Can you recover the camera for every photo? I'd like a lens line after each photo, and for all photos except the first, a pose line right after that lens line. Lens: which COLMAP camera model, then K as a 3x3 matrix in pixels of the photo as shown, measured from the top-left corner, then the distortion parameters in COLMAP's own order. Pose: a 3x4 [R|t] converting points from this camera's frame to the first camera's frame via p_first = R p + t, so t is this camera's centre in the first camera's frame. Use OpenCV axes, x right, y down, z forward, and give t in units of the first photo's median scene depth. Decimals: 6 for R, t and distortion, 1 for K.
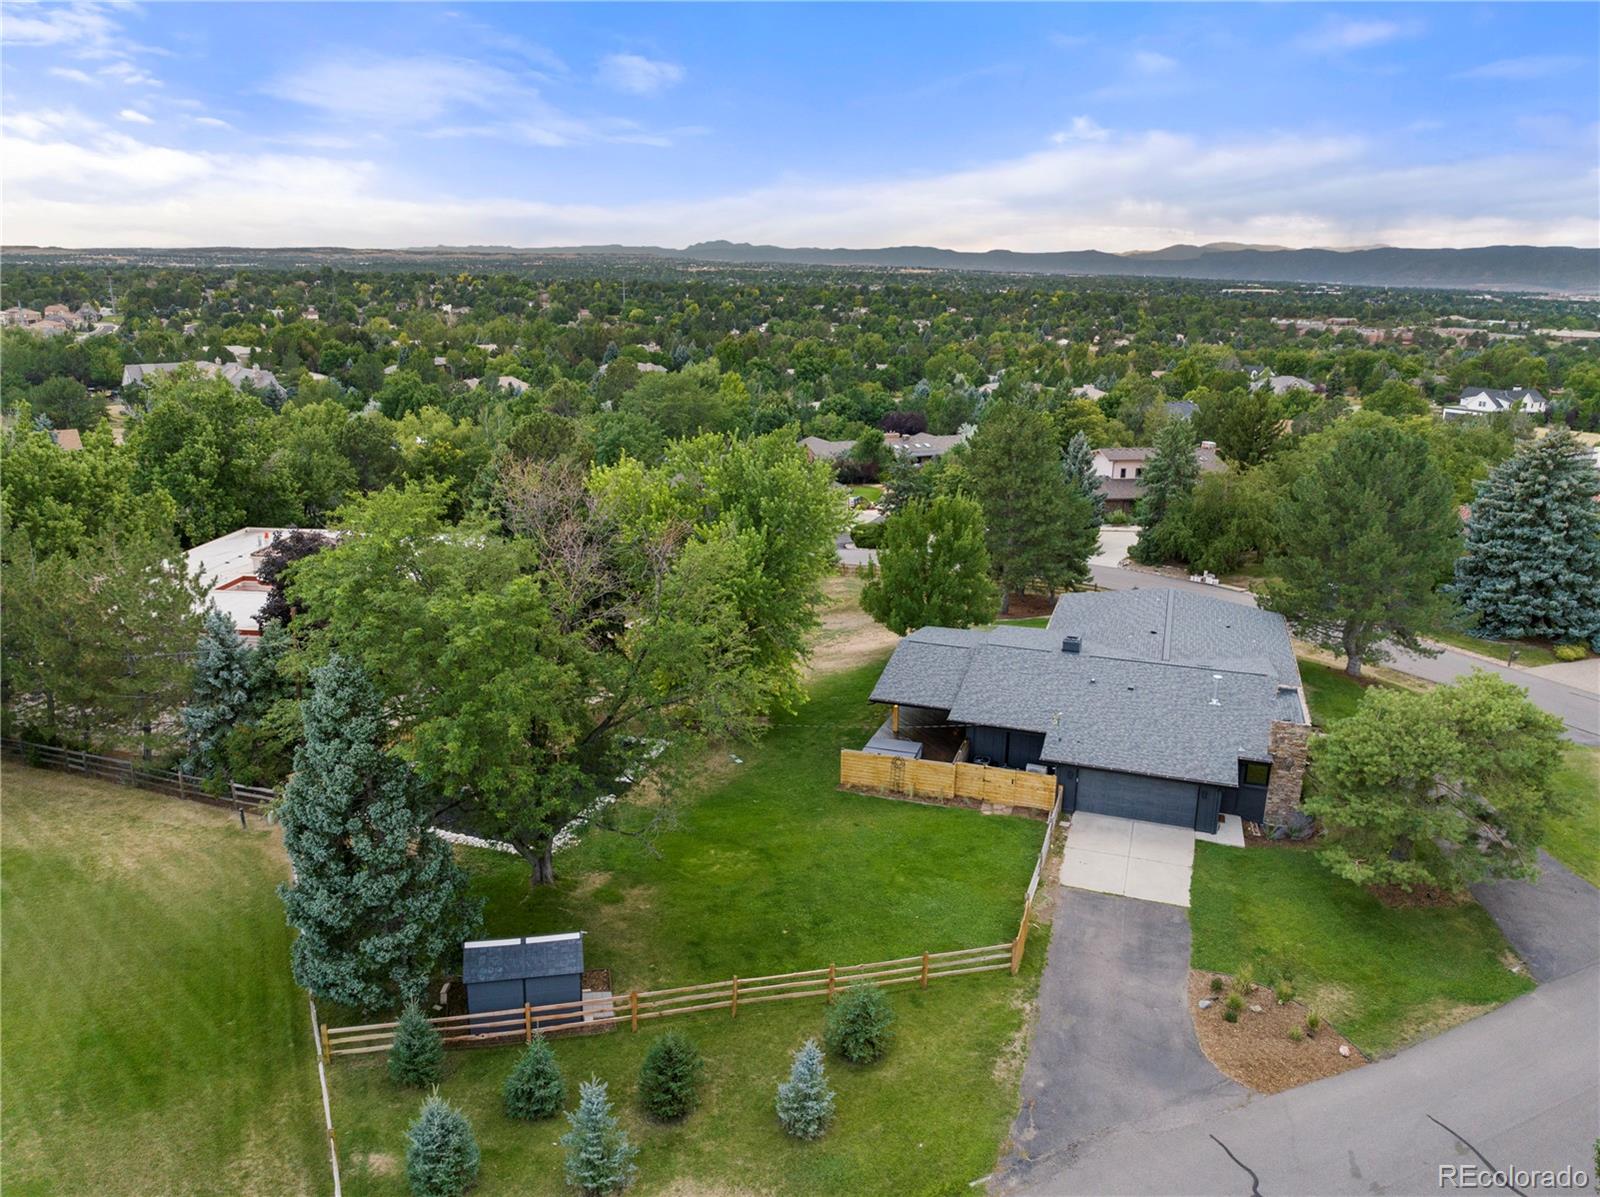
lens RADIAL K [[1140.1, 0, 800.0], [0, 1140.1, 598.5], [0, 0, 1]] dist [-0.038124, -0.006798]
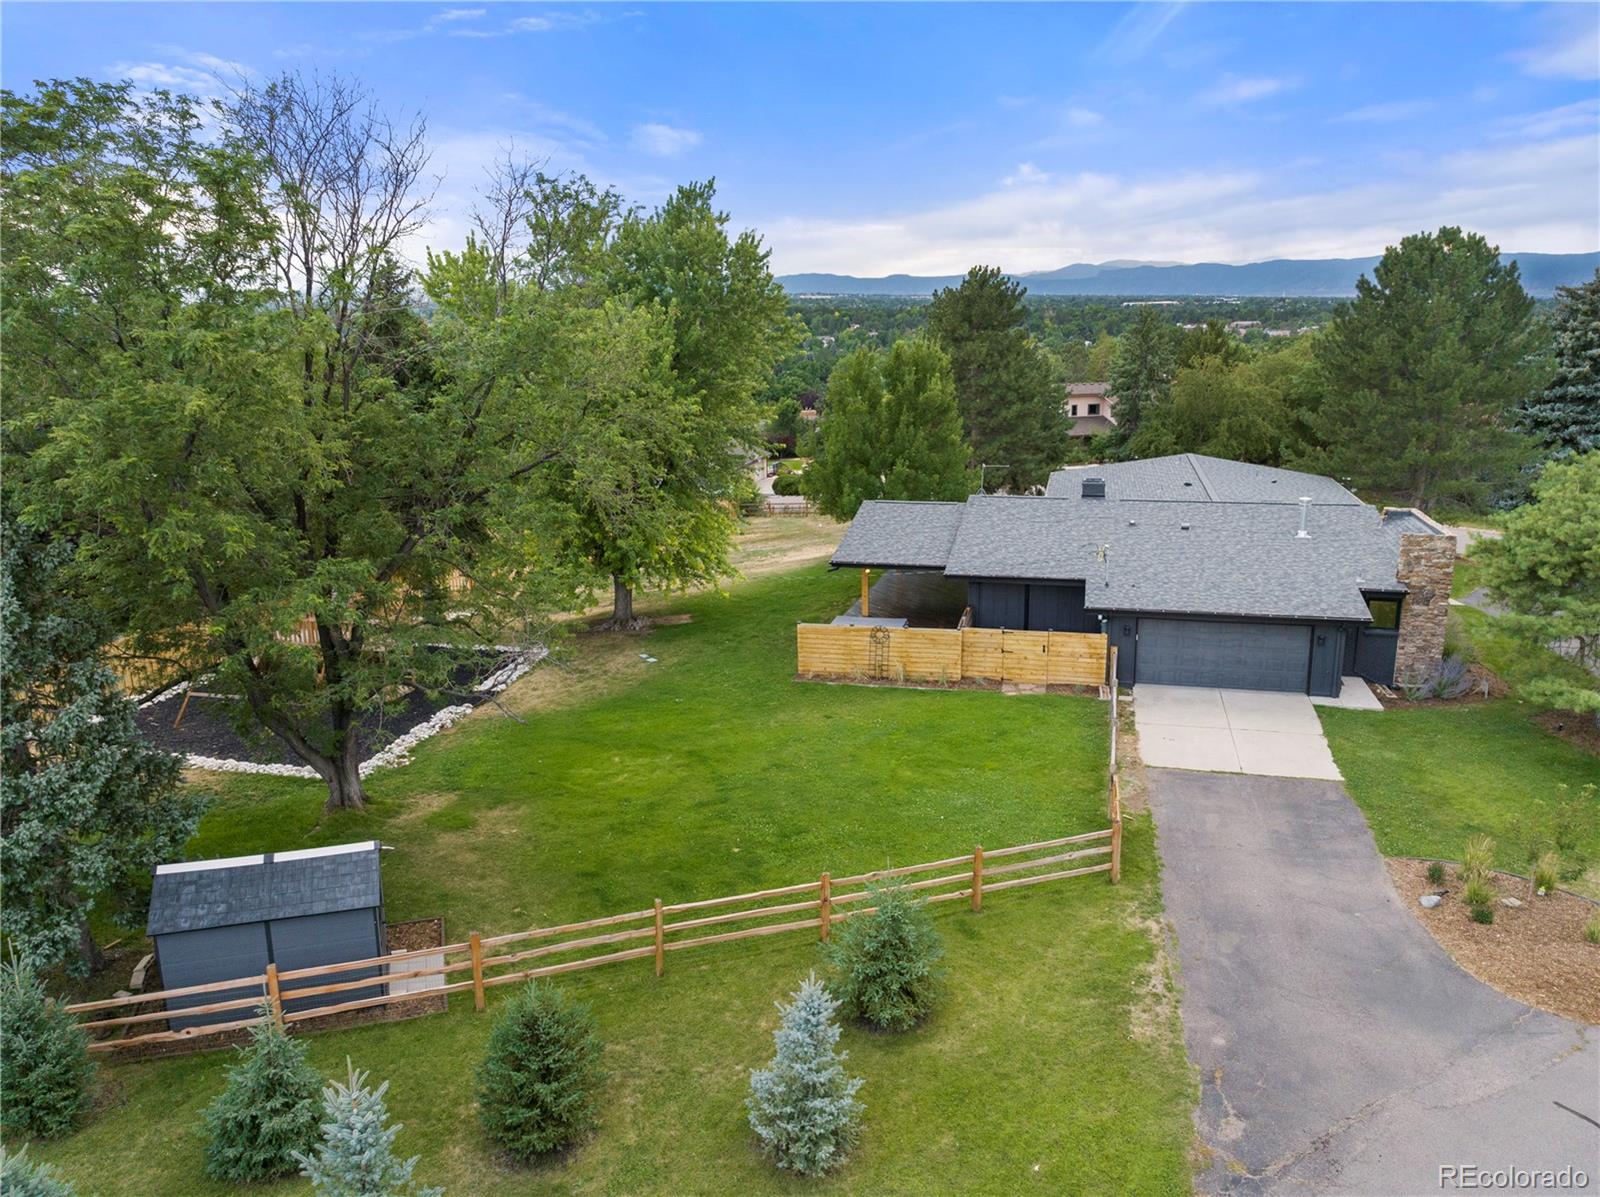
lens RADIAL K [[1171.9, 0, 800.0], [0, 1171.9, 598.5], [0, 0, 1]] dist [-0.045974, 0.011705]
pose [[0.995919, -0.049499, 0.075466, -0.021444], [0.051988, 0.998155, -0.031378, 0.191159], [-0.073774, 0.035174, 0.996655, 0.382716]]
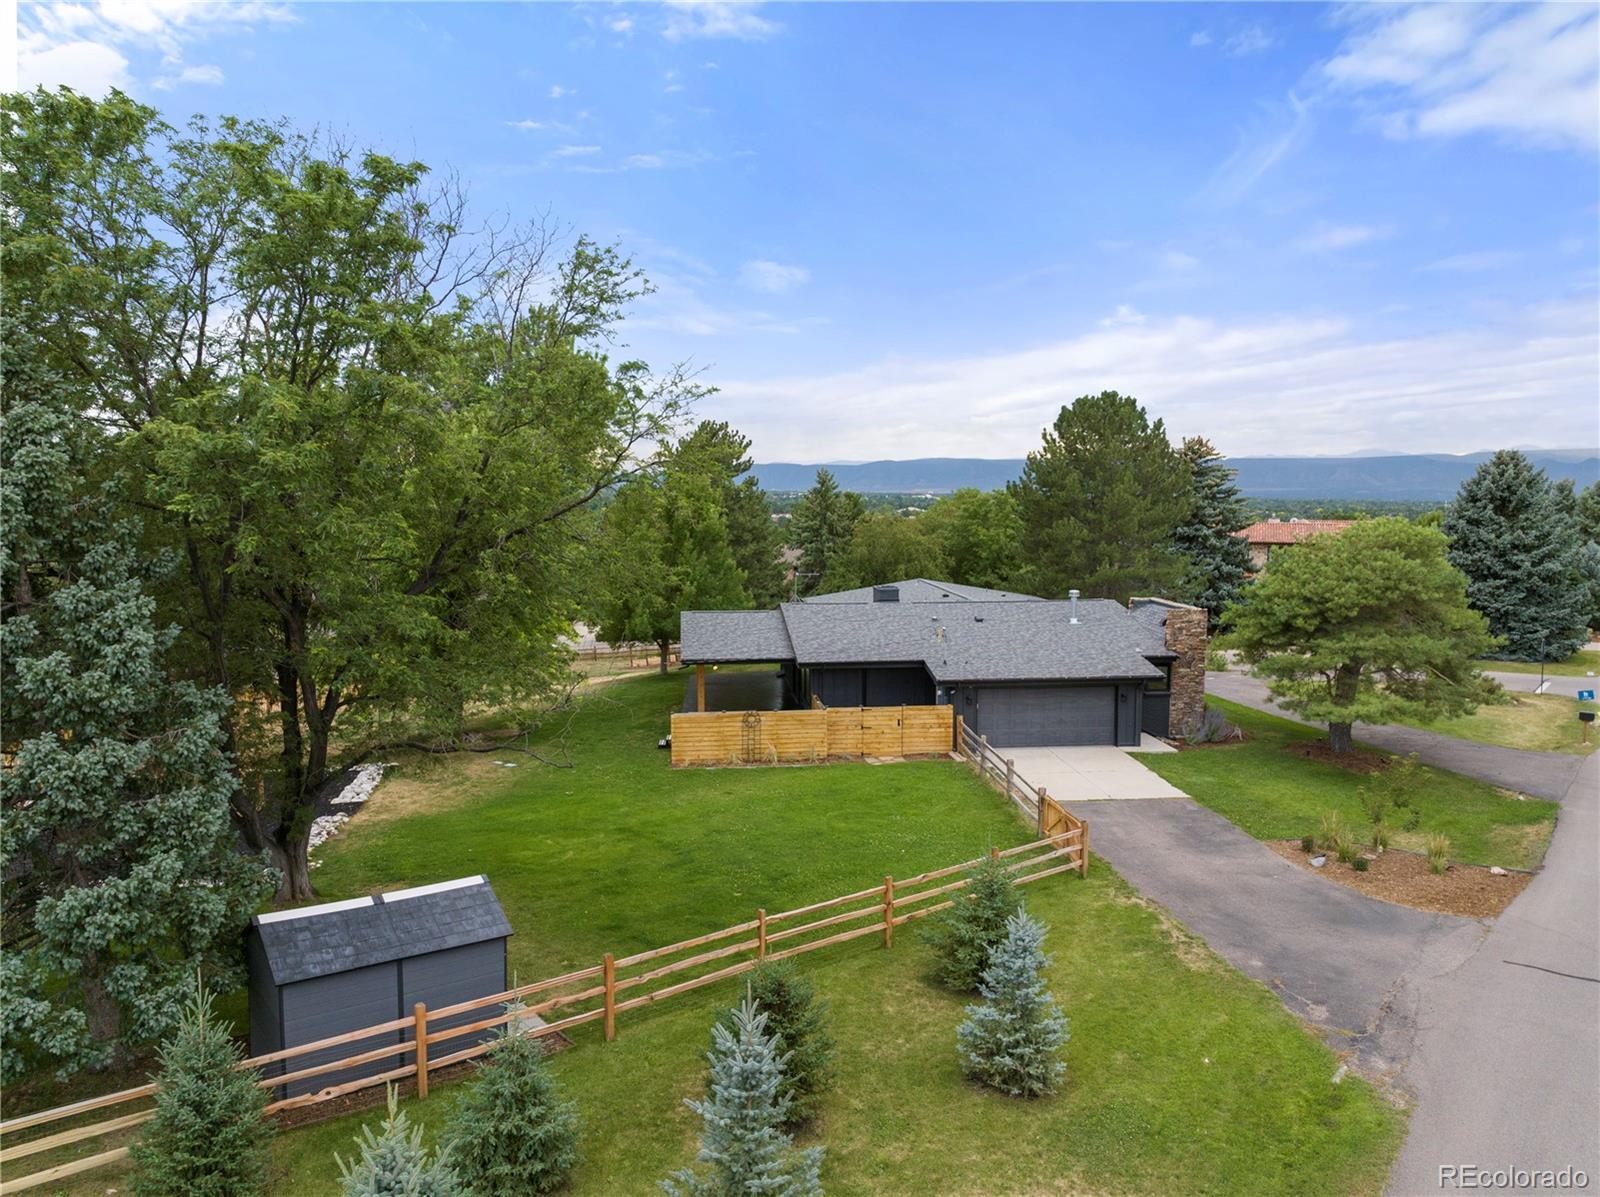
lens RADIAL K [[1140.1, 0, 800.0], [0, 1140.1, 598.5], [0, 0, 1]] dist [-0.038124, -0.006798]
pose [[0.908727, -0.052093, 0.414127, -0.253583], [0.127884, 0.979212, -0.157445, 0.253134], [-0.397317, 0.196035, 0.896499, 0.412362]]
